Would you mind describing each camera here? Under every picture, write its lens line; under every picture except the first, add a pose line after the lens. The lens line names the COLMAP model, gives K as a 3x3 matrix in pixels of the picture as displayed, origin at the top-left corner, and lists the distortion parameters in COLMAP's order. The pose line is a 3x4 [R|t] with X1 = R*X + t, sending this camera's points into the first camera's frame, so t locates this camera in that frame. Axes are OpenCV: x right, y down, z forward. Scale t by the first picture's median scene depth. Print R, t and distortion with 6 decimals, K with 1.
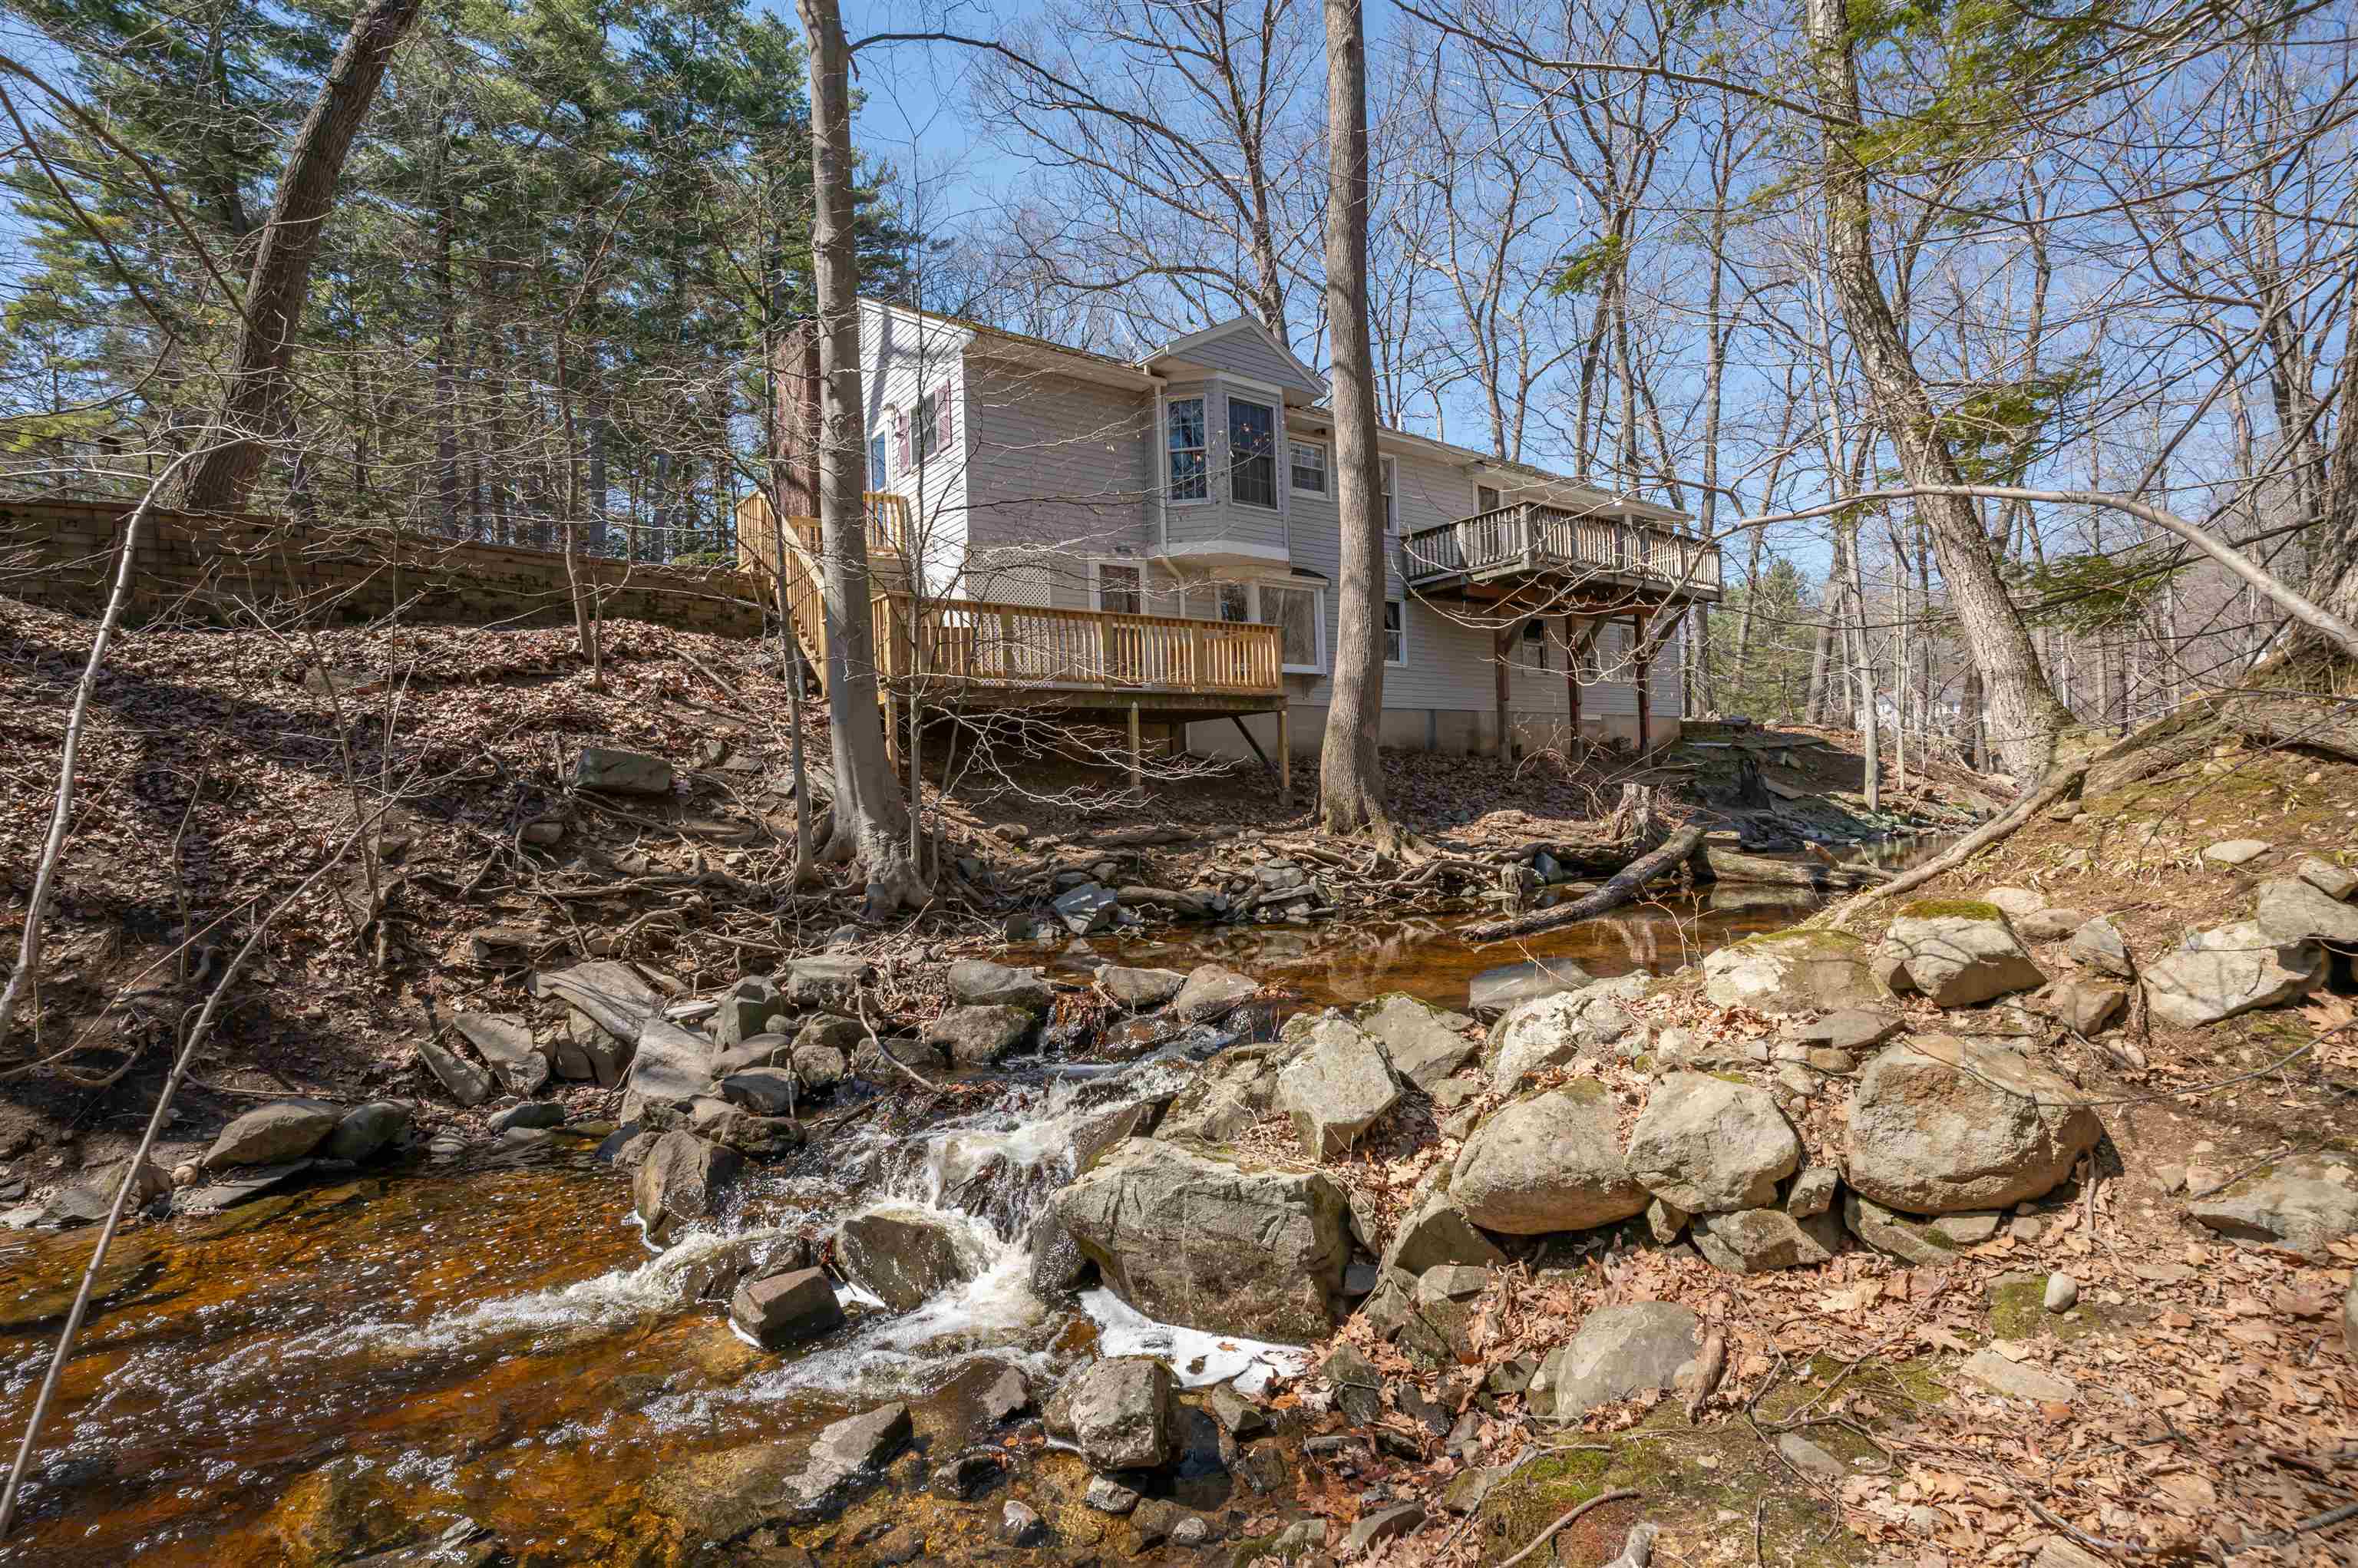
lens RADIAL K [[1086.6, 0, 1175.9], [0, 1086.6, 779.8], [0, 0, 1]] dist [-0.002313, 0.001137]
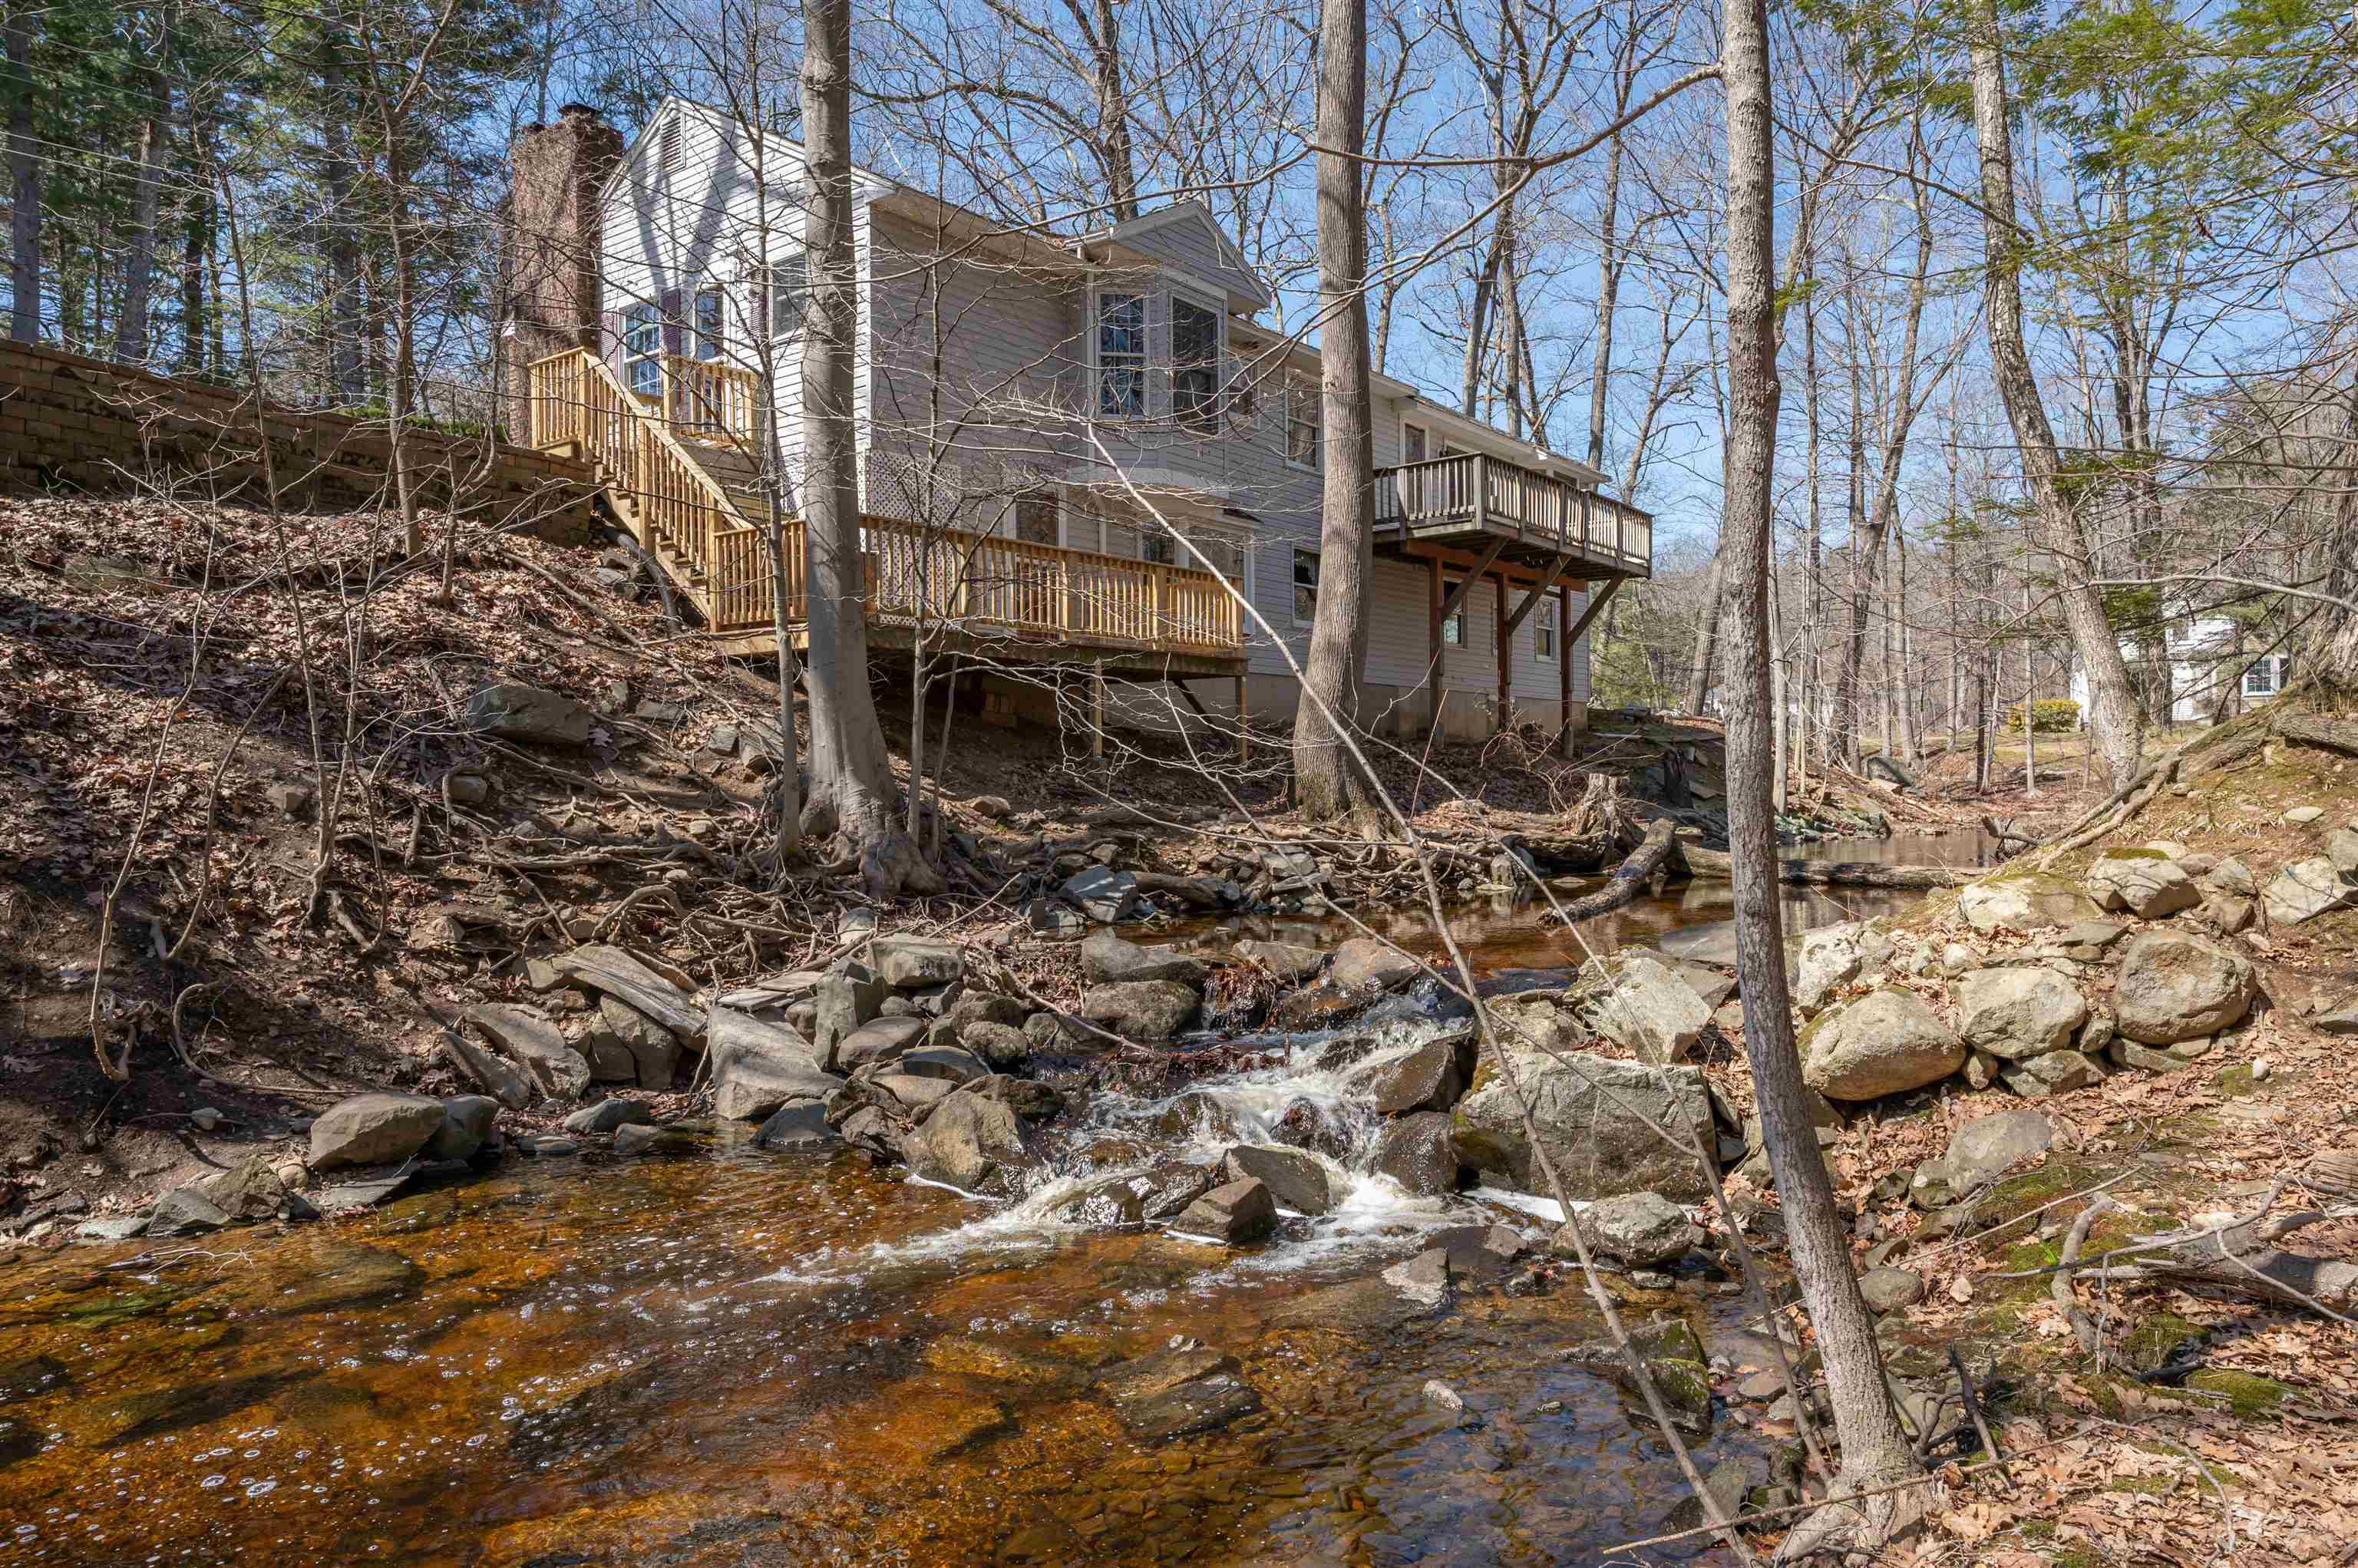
lens RADIAL K [[1545.2, 0, 1181.5], [0, 1545.2, 781.5], [0, 0, 1]] dist [0.000047, -0.003218]
pose [[0.958619, 0.030118, 0.283096, -0.431148], [-0.032630, 0.999459, 0.004161, 0.024073], [-0.282817, -0.013226, 0.959083, -0.234107]]
